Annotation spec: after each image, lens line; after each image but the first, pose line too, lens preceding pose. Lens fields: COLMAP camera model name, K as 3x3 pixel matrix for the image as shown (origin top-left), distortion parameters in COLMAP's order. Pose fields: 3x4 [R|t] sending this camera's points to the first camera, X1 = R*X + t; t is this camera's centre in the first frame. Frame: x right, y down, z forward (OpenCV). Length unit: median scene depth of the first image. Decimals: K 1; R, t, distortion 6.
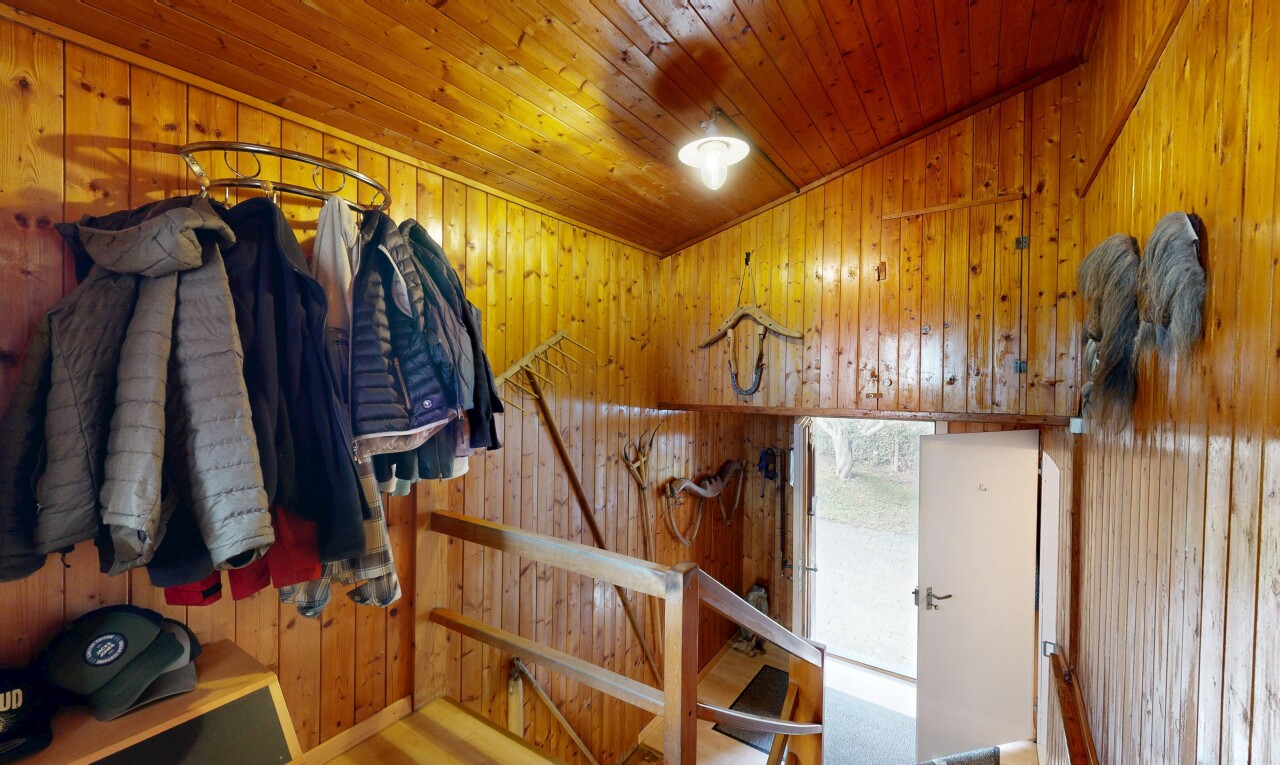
lens RADIAL K [[498.3, 0, 640.0], [0, 498.3, 382.5], [0, 0, 1]] dist [0.001735, 0.000194]
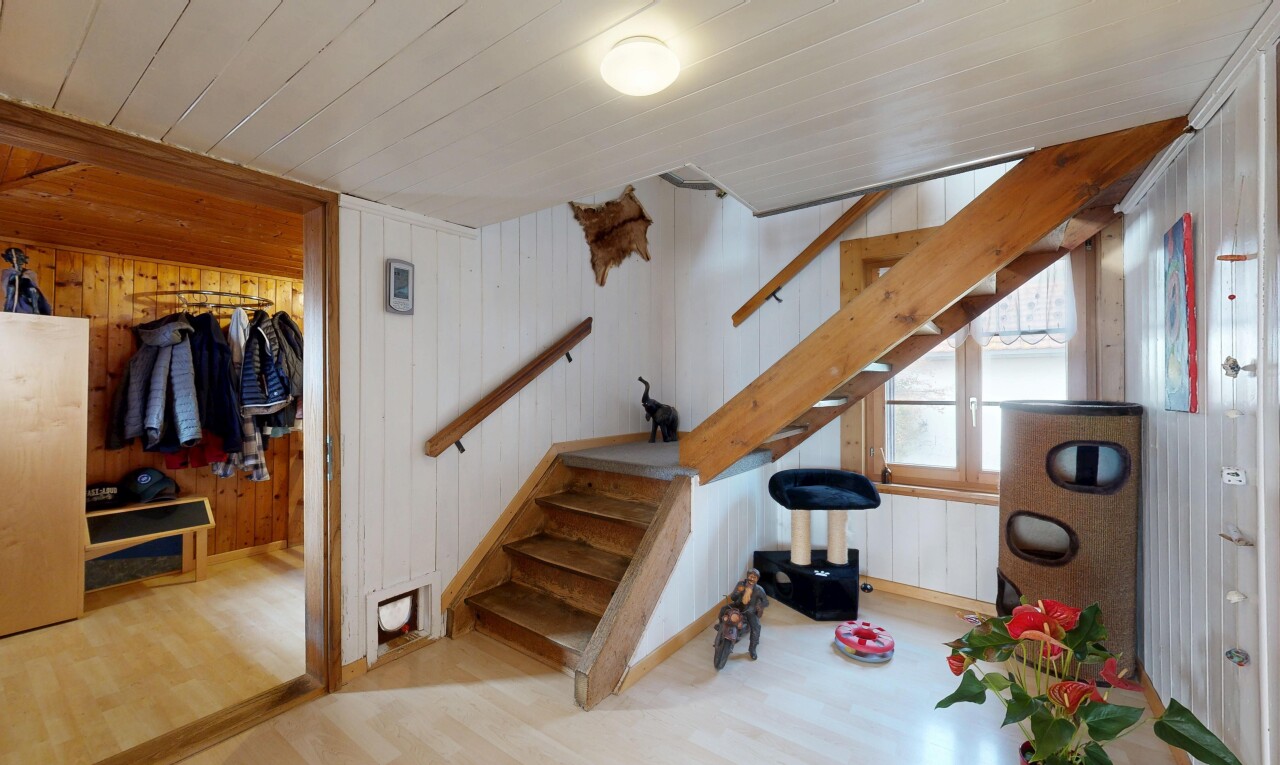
lens RADIAL K [[498.3, 0, 640.0], [0, 498.3, 382.5], [0, 0, 1]] dist [0.001735, 0.000194]
pose [[0.999687, -0.000069, -0.025028, 1.589569], [-0.000435, 0.999797, -0.020150, 0.042348], [0.025024, 0.020155, 0.999484, -1.554942]]
